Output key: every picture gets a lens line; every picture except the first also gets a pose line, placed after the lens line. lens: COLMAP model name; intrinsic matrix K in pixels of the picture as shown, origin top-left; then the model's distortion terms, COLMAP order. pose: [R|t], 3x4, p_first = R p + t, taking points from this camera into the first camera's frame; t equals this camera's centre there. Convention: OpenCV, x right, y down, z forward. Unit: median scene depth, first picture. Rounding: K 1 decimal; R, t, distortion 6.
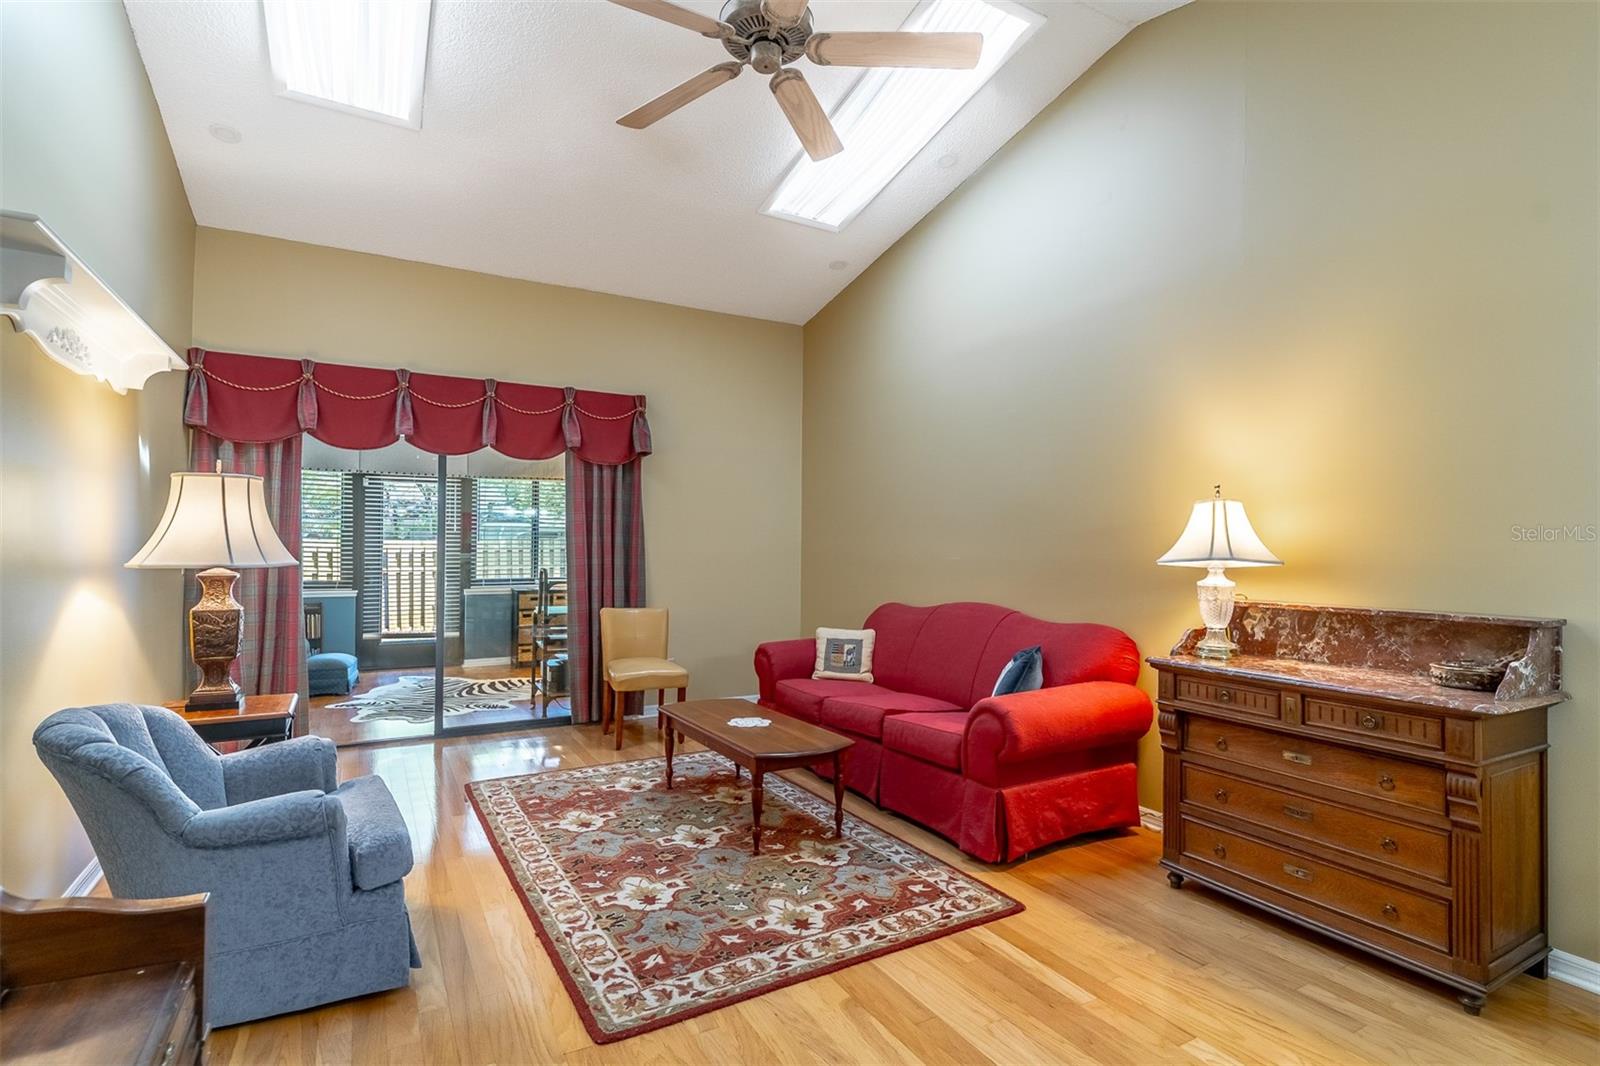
lens RADIAL K [[771.2, 0, 802.1], [0, 771.2, 537.4], [0, 0, 1]] dist [0.001759, -0.000147]
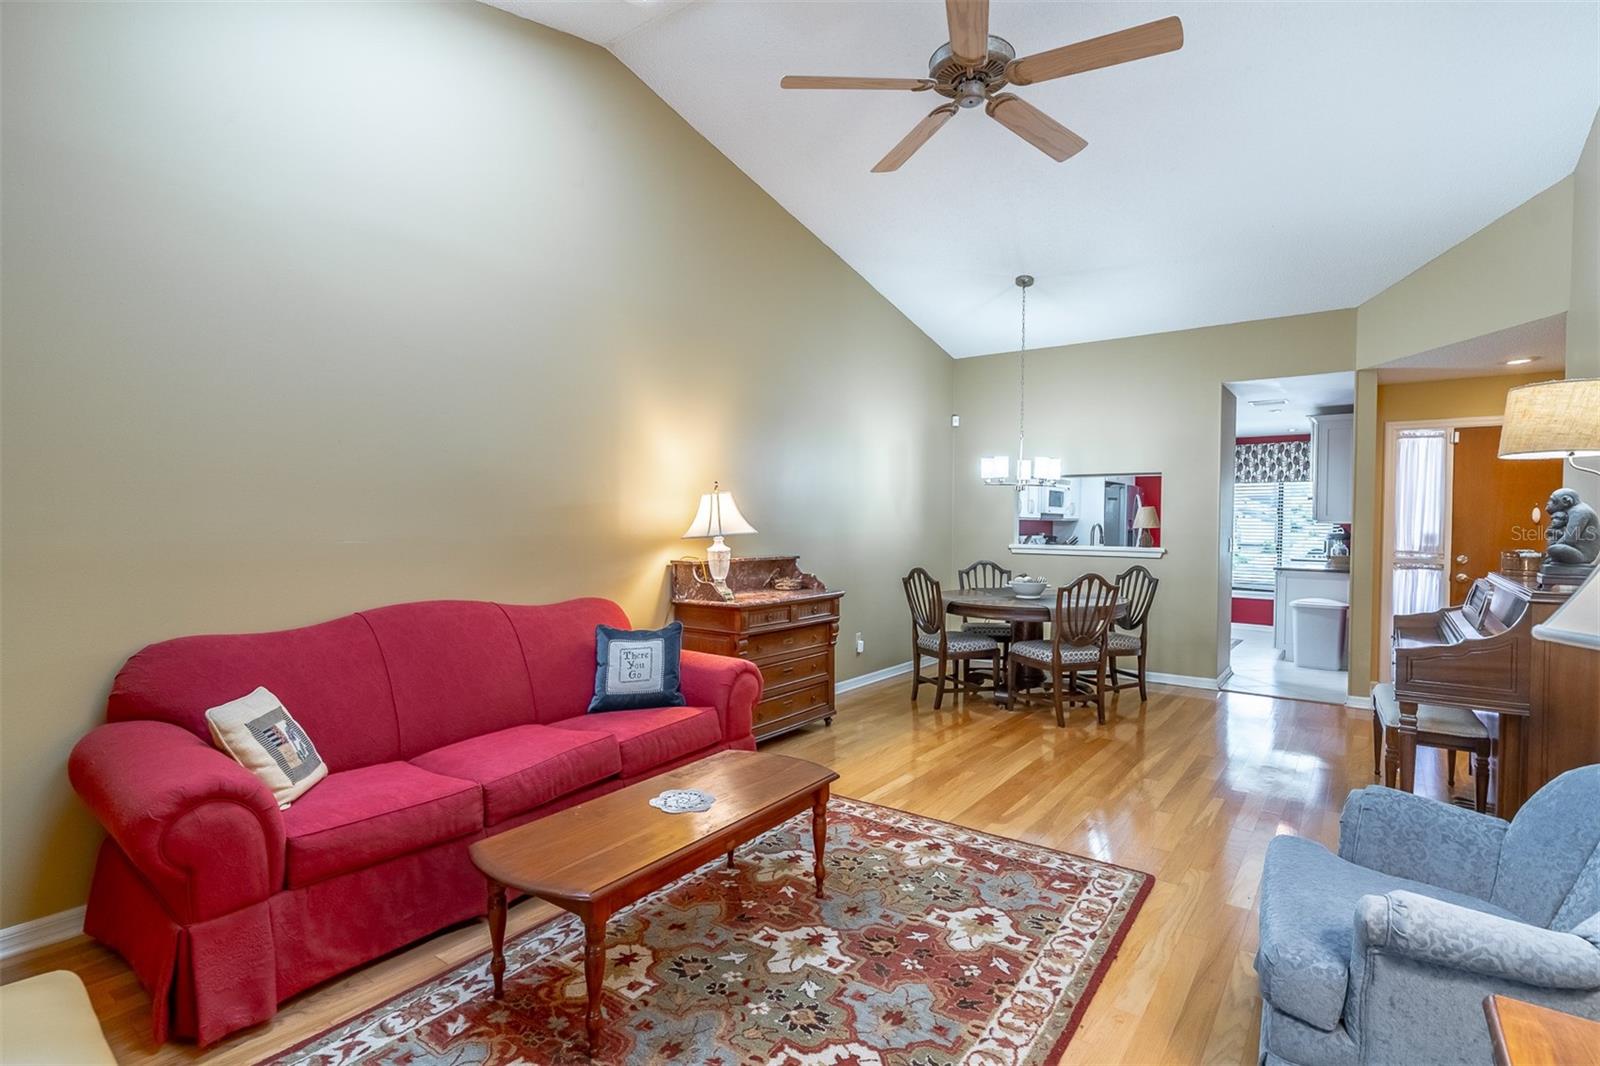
lens RADIAL K [[771.2, 0, 798.2], [0, 771.2, 536.8], [0, 0, 1]] dist [0.001759, -0.000147]
pose [[-0.399510, -0.029589, 0.916251, -0.756258], [-0.022094, 0.999499, 0.022644, 0.000315], [-0.916462, -0.011197, -0.399964, 1.273993]]
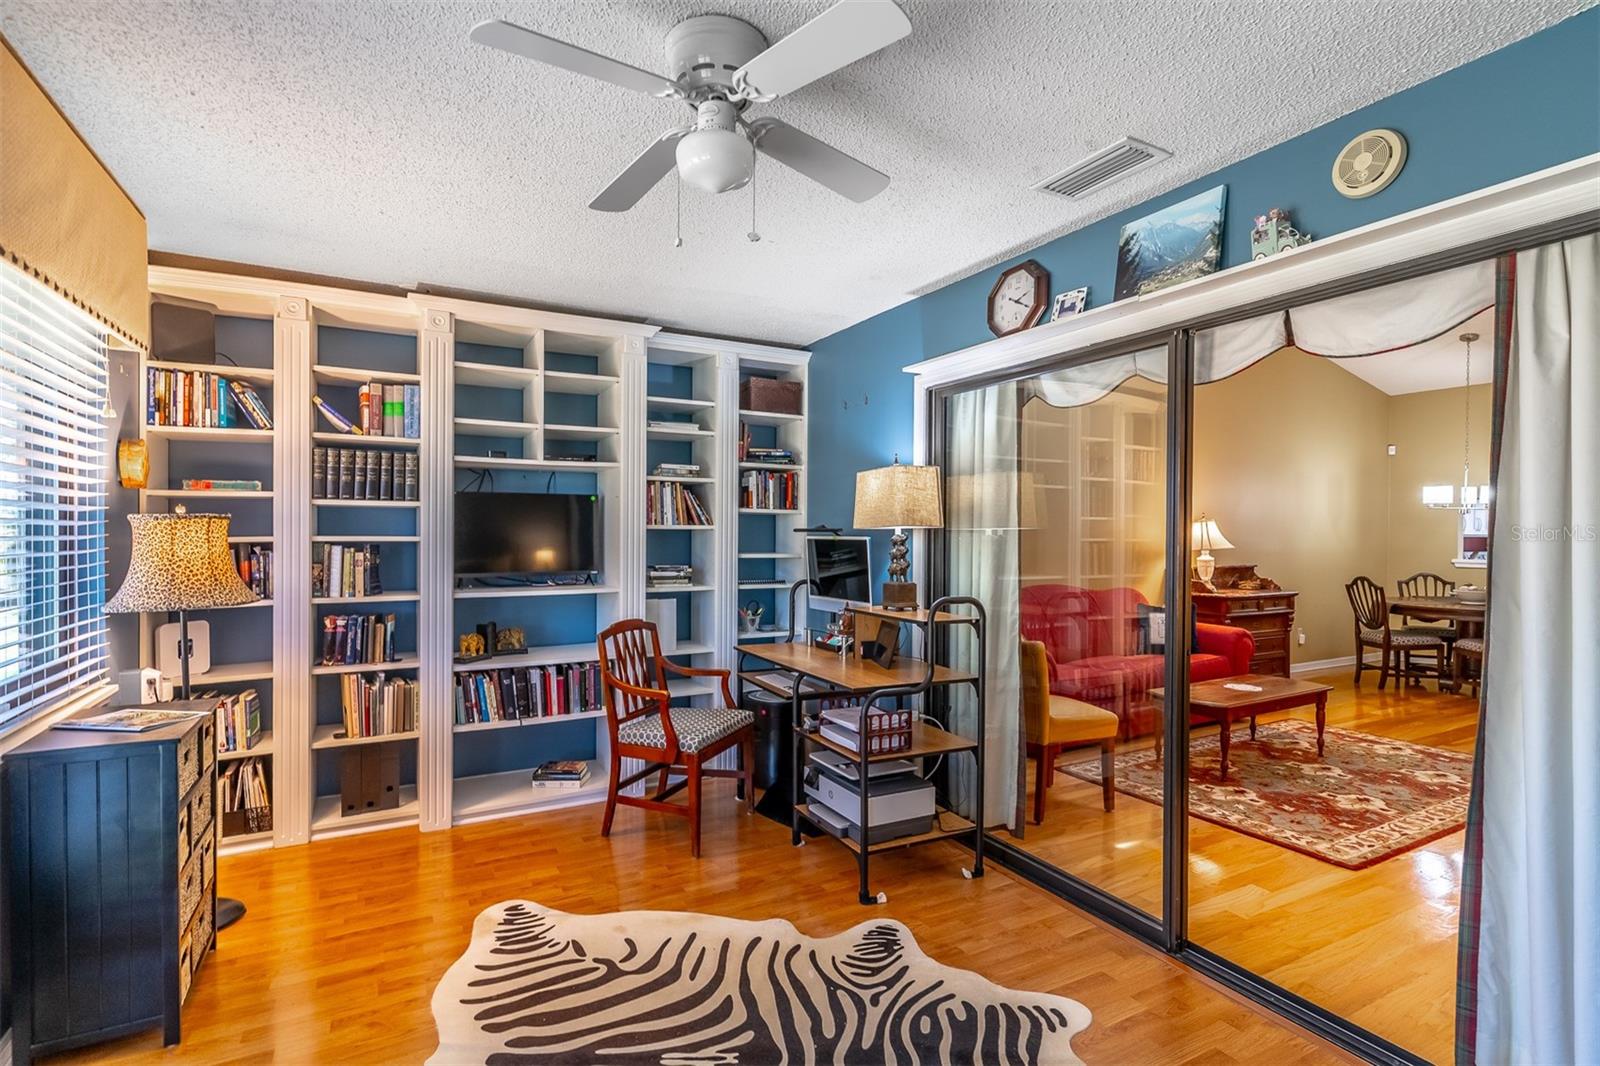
lens RADIAL K [[771.2, 0, 791.2], [0, 771.2, 537.7], [0, 0, 1]] dist [0.001759, -0.000147]
pose [[0.024533, -0.016540, 0.999562, -1.450179], [-0.018297, 0.999688, 0.016992, -0.012492], [-0.999532, -0.018706, 0.024222, 1.854465]]
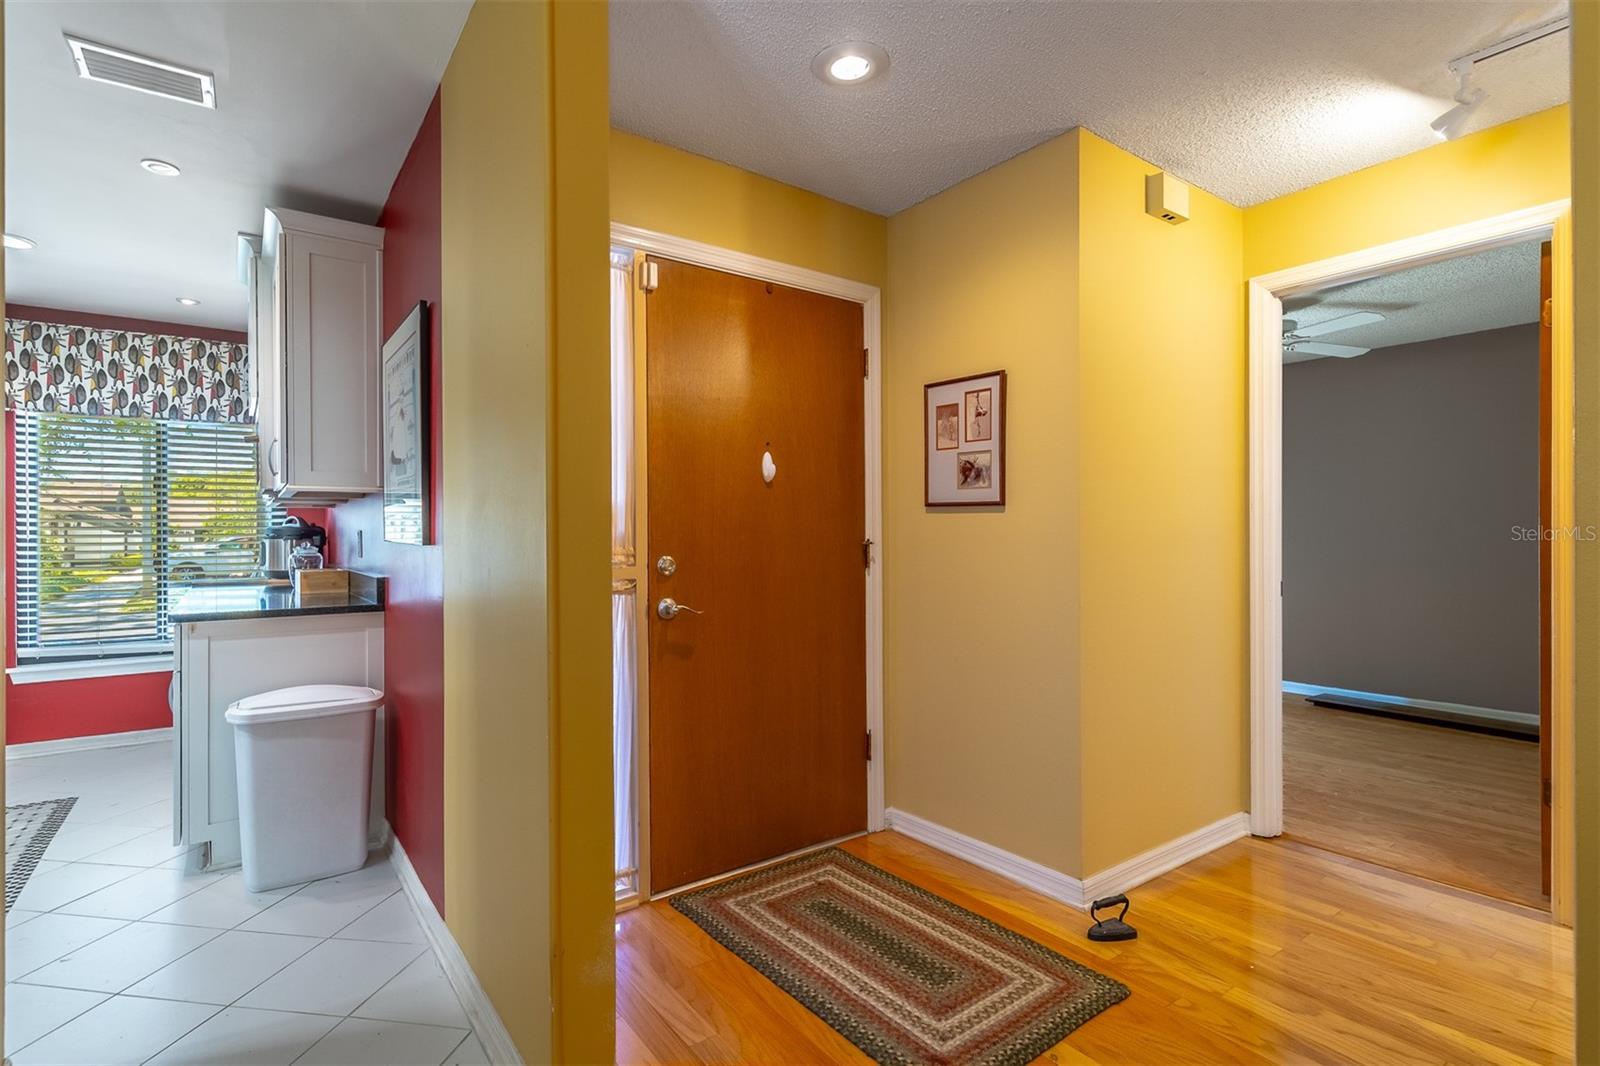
lens RADIAL K [[771.2, 0, 786.3], [0, 771.2, 534.9], [0, 0, 1]] dist [0.001759, -0.000147]
pose [[-0.994543, -0.001797, -0.104312, 0.189978], [-0.000685, 0.999943, -0.010688, 0.036129], [0.104325, -0.010558, -0.994487, -0.027365]]
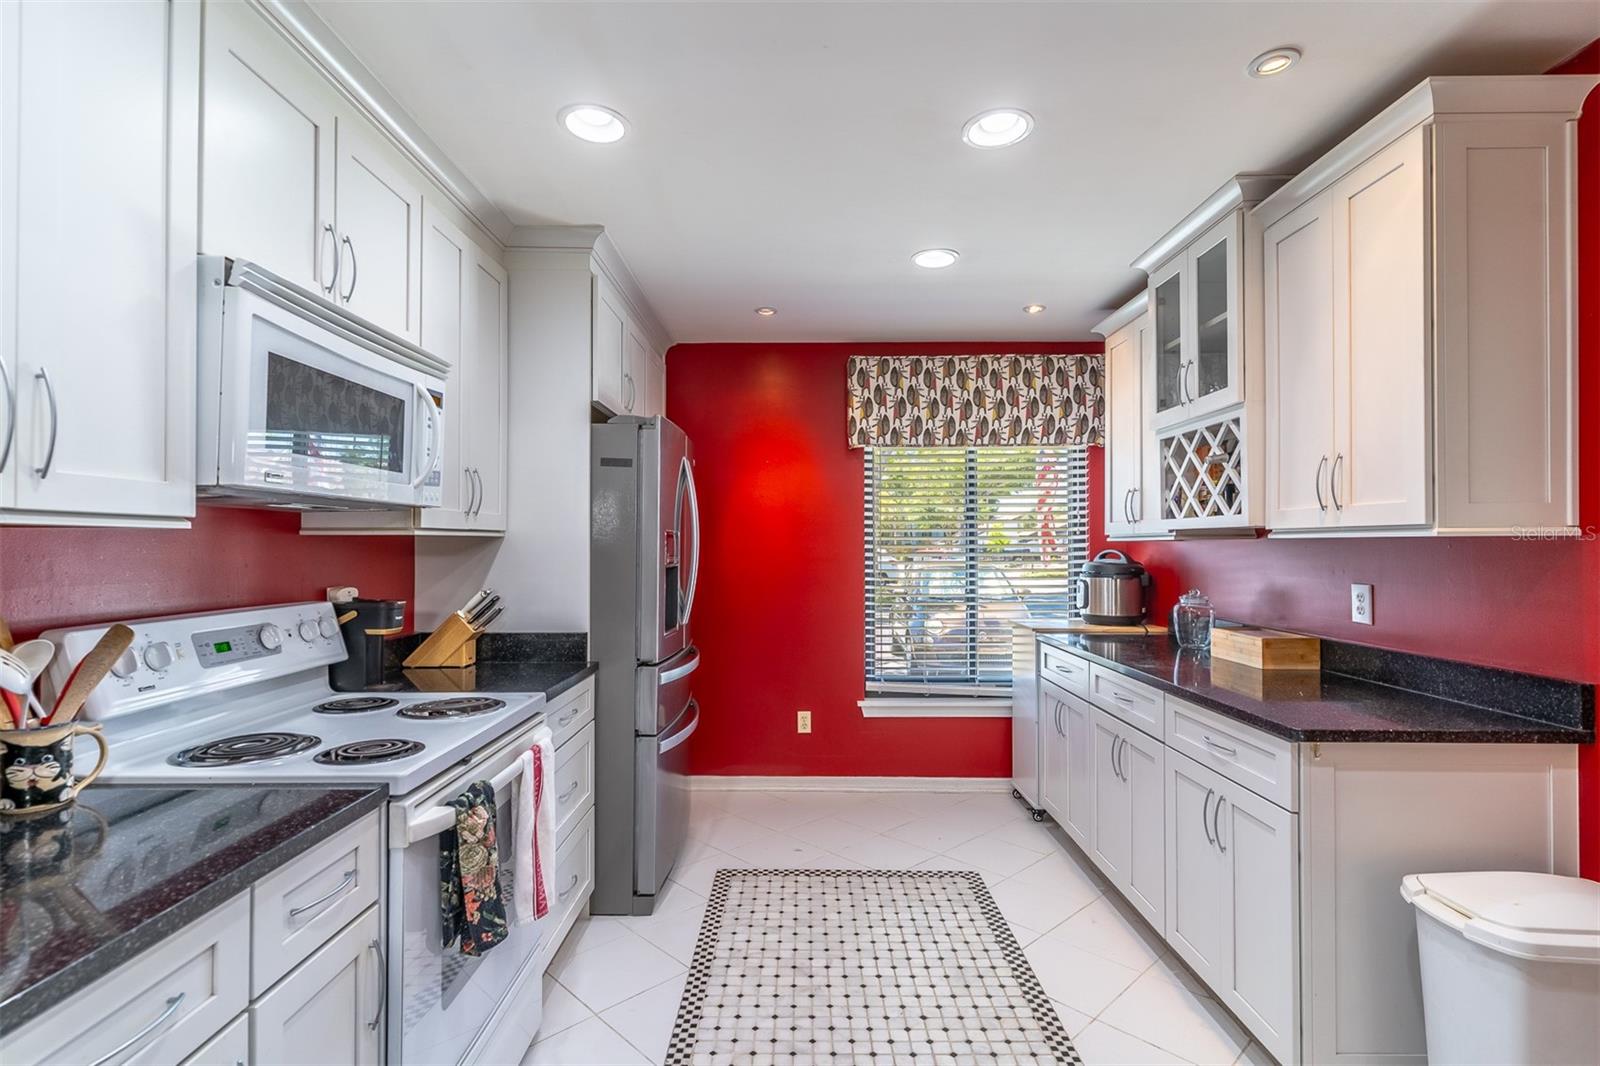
lens RADIAL K [[771.2, 0, 796.5], [0, 771.2, 535.6], [0, 0, 1]] dist [0.001759, -0.000147]
pose [[-0.864988, -0.001096, 0.501791, 0.745404], [-0.011058, 0.999796, -0.016878, -0.007729], [-0.501670, -0.020148, -0.864824, -0.242472]]
